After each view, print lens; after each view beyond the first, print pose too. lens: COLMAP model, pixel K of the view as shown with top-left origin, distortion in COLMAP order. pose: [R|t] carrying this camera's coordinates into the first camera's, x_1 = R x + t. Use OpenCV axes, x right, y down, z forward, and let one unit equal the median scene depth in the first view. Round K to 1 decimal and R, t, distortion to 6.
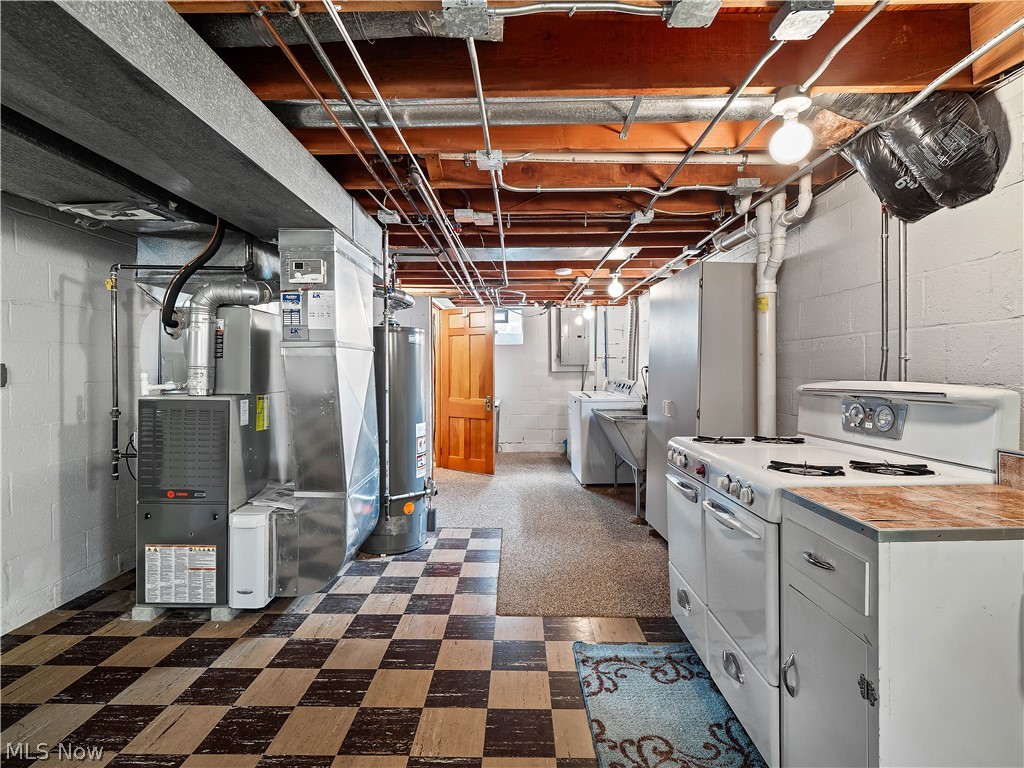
lens RADIAL K [[494.4, 0, 511.1], [0, 494.4, 377.0], [0, 0, 1]] dist [-0.001412, -0.002035]
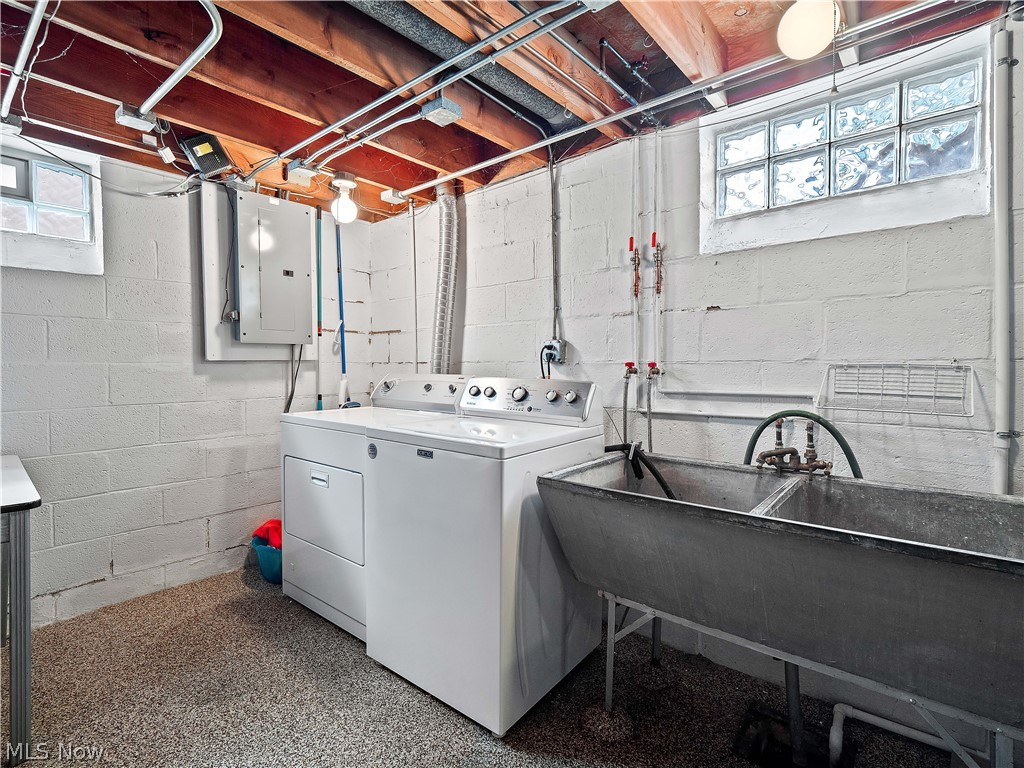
lens RADIAL K [[494.4, 0, 513.0], [0, 494.4, 379.4], [0, 0, 1]] dist [-0.001412, -0.002035]
pose [[0.628038, -0.019237, 0.777945, -0.060551], [0.011178, 0.999814, 0.015700, -0.000015], [-0.778102, -0.001164, 0.628137, 0.592062]]
